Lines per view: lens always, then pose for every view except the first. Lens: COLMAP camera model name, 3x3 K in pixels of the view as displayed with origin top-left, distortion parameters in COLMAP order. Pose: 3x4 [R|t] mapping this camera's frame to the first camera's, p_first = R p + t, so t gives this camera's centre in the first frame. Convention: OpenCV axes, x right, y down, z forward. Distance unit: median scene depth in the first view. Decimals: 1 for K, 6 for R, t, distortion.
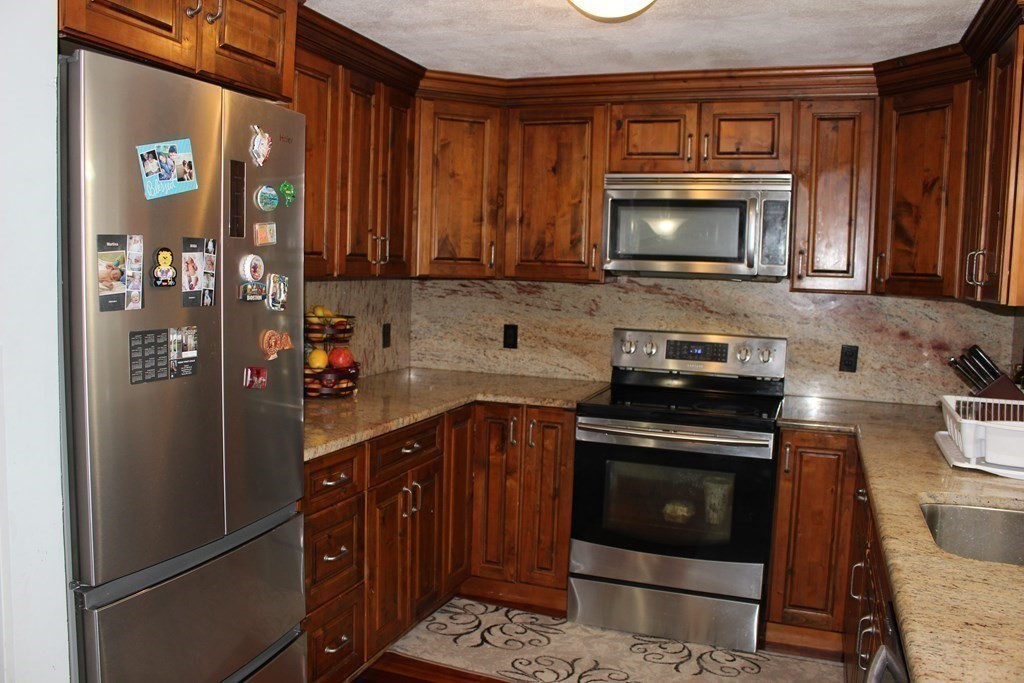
lens RADIAL K [[844.8, 0, 502.0], [0, 844.8, 348.7], [0, 0, 1]] dist [-0.160300, 0.127284]
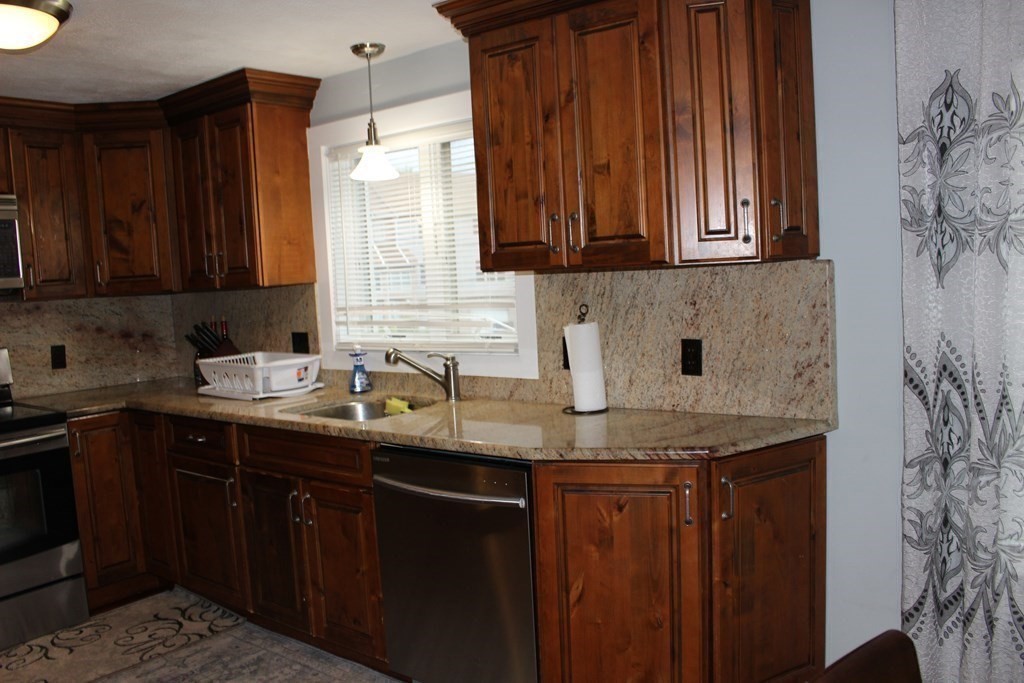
lens RADIAL K [[844.8, 0, 507.2], [0, 844.8, 346.2], [0, 0, 1]] dist [-0.160300, 0.127284]
pose [[0.291640, -0.129603, 0.947707, -0.493969], [0.154125, 0.984199, 0.087164, -0.005615], [-0.944030, 0.120645, 0.307007, 0.069887]]
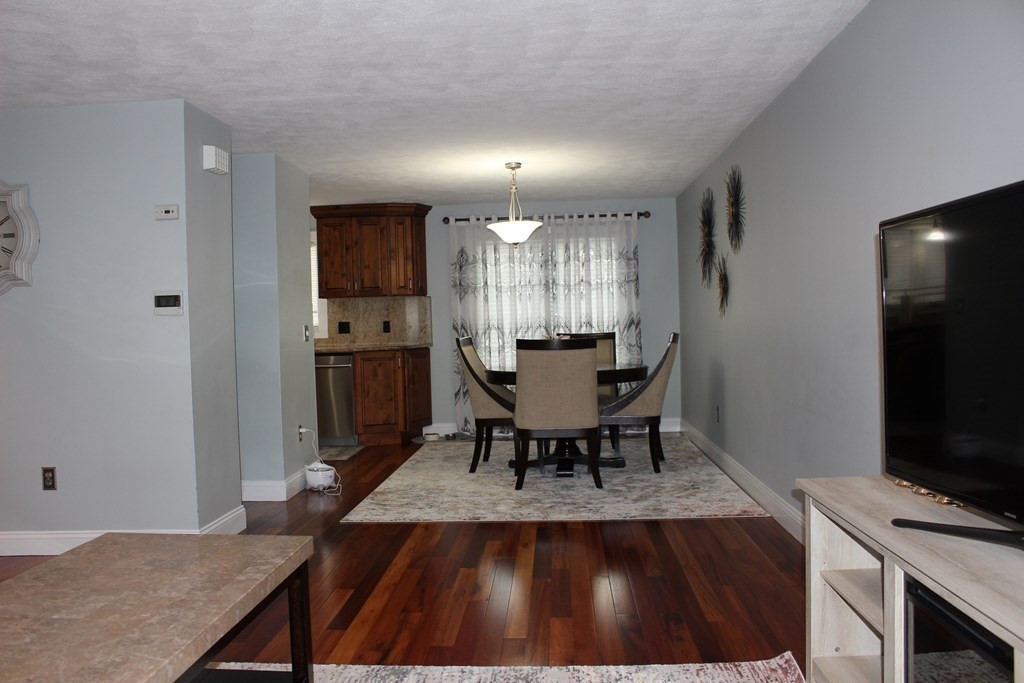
lens RADIAL K [[844.8, 0, 509.3], [0, 844.8, 340.7], [0, 0, 1]] dist [-0.160300, 0.127284]
pose [[-0.304543, -0.041963, 0.951574, -2.178822], [0.114504, 0.990171, 0.080311, -0.017788], [-0.945591, 0.133417, -0.296744, 0.551742]]
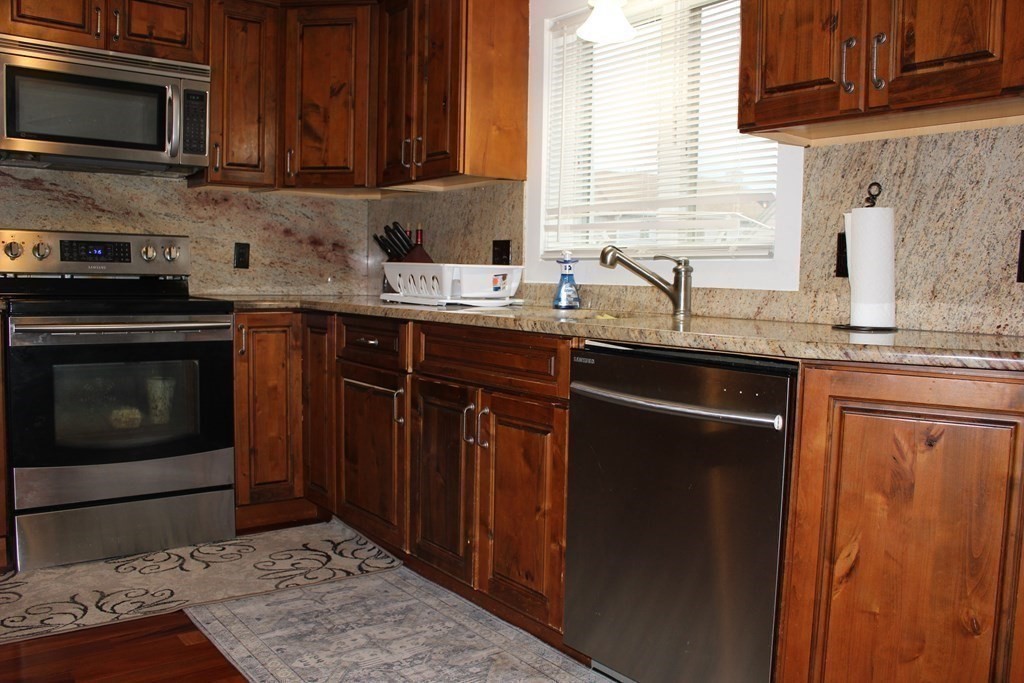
lens RADIAL K [[844.8, 0, 509.0], [0, 844.8, 347.9], [0, 0, 1]] dist [-0.160300, 0.127284]
pose [[0.524467, -0.085625, 0.847114, -0.327913], [0.076598, 0.995641, 0.053214, 0.105198], [-0.847978, 0.036978, 0.528739, 0.165445]]
